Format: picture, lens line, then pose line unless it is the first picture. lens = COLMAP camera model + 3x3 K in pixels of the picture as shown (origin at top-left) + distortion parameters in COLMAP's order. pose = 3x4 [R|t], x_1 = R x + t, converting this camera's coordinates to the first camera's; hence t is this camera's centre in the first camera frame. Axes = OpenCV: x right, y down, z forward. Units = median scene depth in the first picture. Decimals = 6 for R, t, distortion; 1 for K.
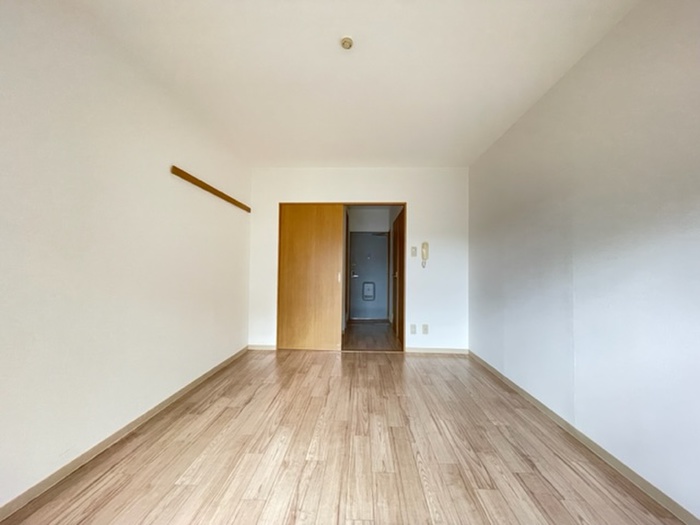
lens RADIAL K [[282.9, 0, 344.5], [0, 282.9, 264.9], [0, 0, 1]] dist [-0.002331, 0.000057]
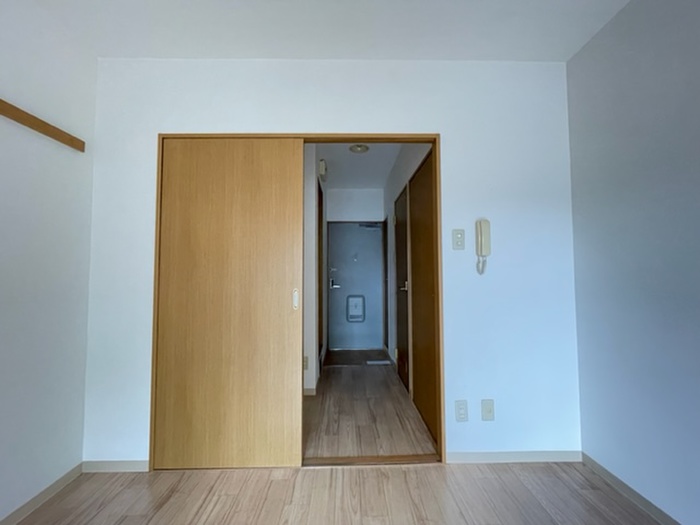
lens RADIAL K [[282.9, 0, 346.4], [0, 282.9, 262.3], [0, 0, 1]] dist [-0.002331, 0.000057]
pose [[0.997583, -0.014747, 0.067904, 0.032116], [0.016673, 0.999472, -0.027890, 0.000656], [-0.067457, 0.028955, 0.997302, 0.552832]]
